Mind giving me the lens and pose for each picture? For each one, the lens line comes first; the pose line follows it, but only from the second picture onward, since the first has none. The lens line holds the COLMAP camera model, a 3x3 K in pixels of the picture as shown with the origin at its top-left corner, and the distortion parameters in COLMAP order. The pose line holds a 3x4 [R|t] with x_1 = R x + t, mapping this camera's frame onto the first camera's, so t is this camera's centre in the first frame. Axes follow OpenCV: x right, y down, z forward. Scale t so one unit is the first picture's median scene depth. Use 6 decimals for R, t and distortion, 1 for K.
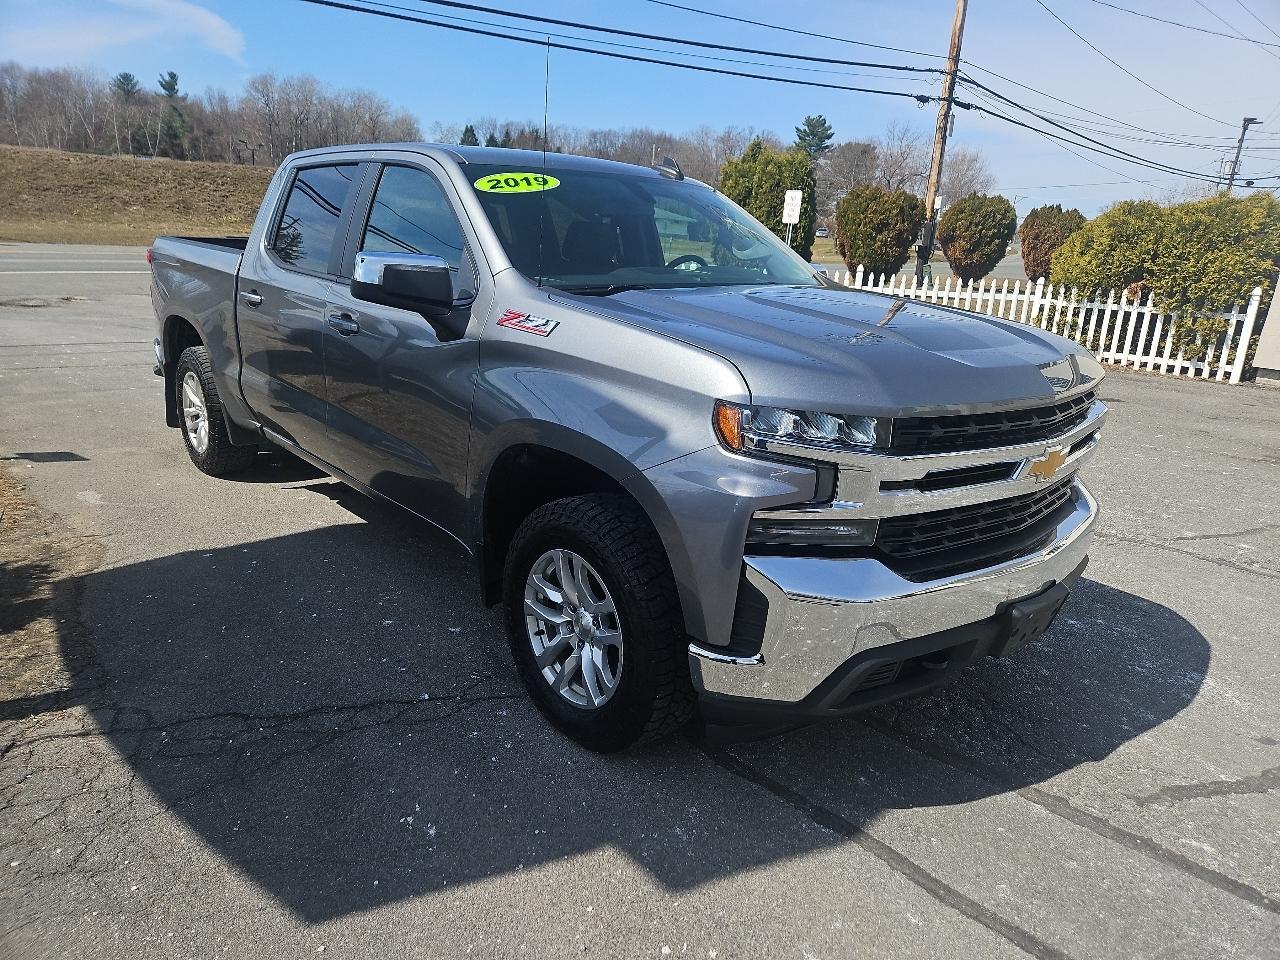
lens RADIAL K [[852.2, 0, 632.0], [0, 852.2, 483.5], [0, 0, 1]] dist [0.069314, -0.053410]
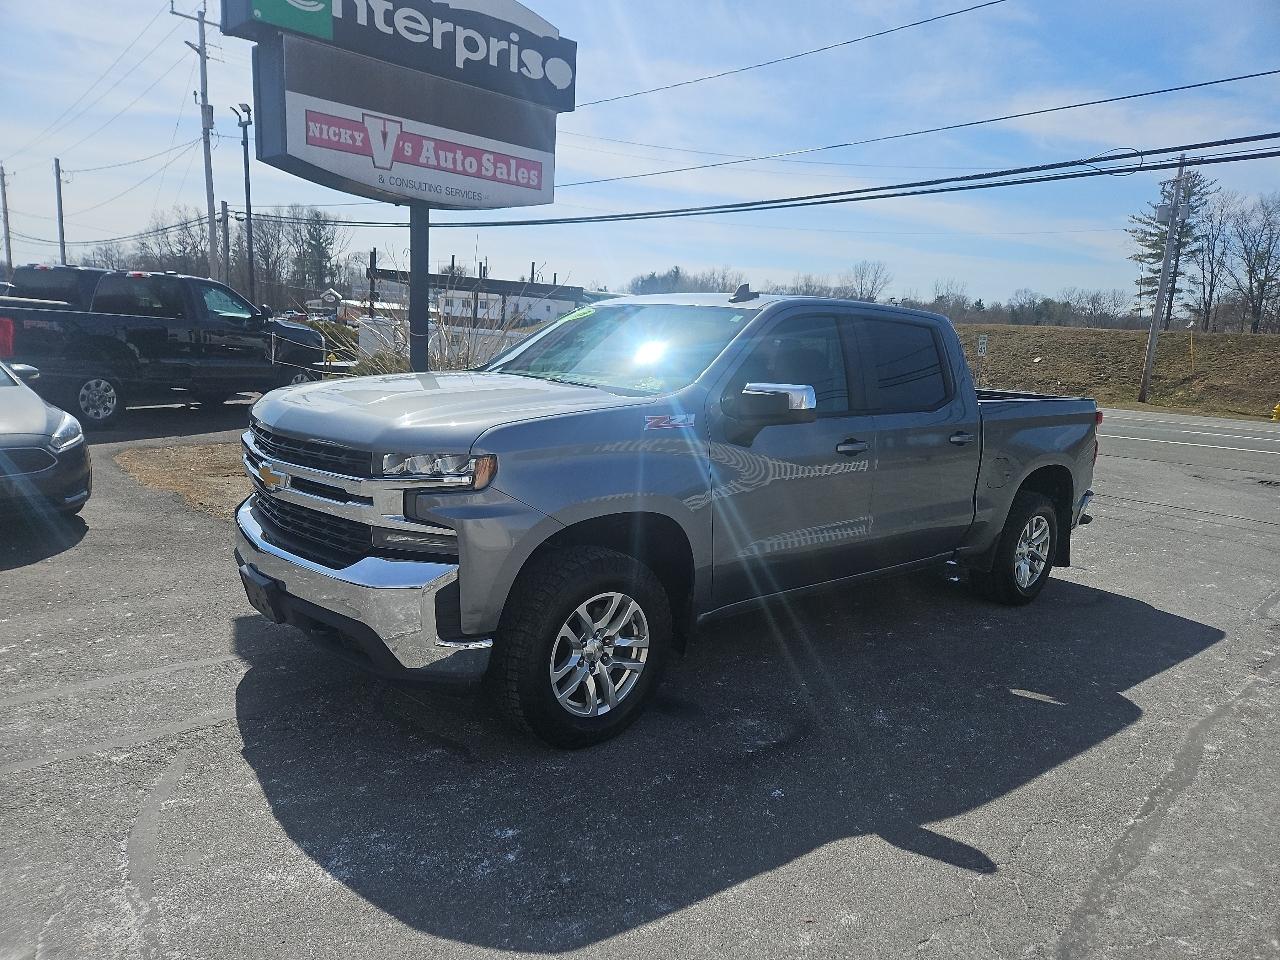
lens RADIAL K [[852.2, 0, 630.3], [0, 852.2, 491.1], [0, 0, 1]] dist [0.069314, -0.053410]
pose [[-0.001841, 0.123675, -0.992321, 0.843763], [-0.338673, 0.933603, 0.116985, -0.161997], [0.940902, 0.336288, 0.040167, 0.682749]]
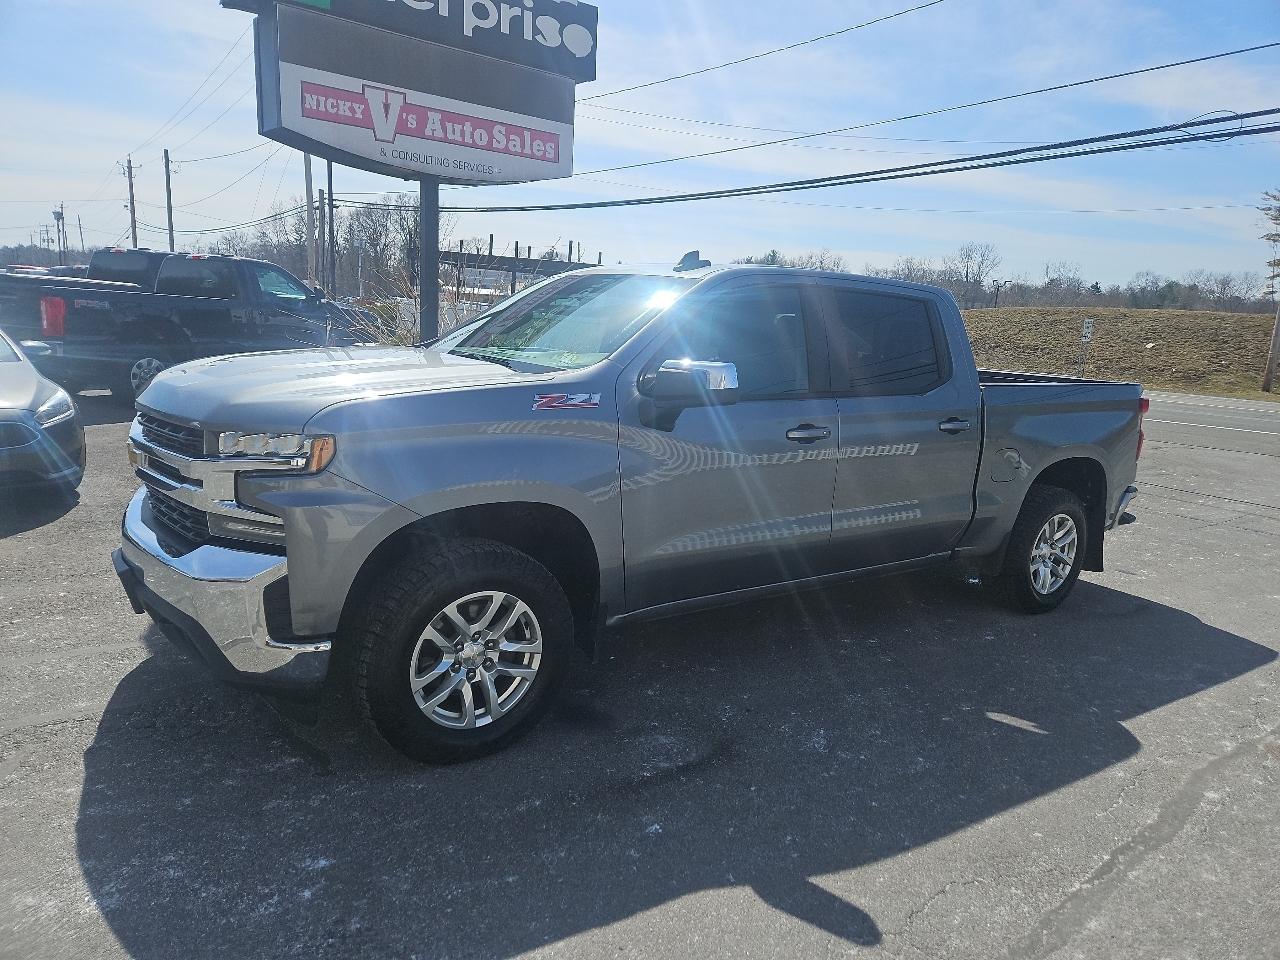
lens RADIAL K [[852.2, 0, 641.0], [0, 852.2, 477.5], [0, 0, 1]] dist [0.069314, -0.053410]
pose [[-0.099819, 0.124476, -0.987189, 0.767692], [-0.343714, 0.926755, 0.151610, -0.202382], [0.933754, 0.354444, -0.049724, 0.811924]]
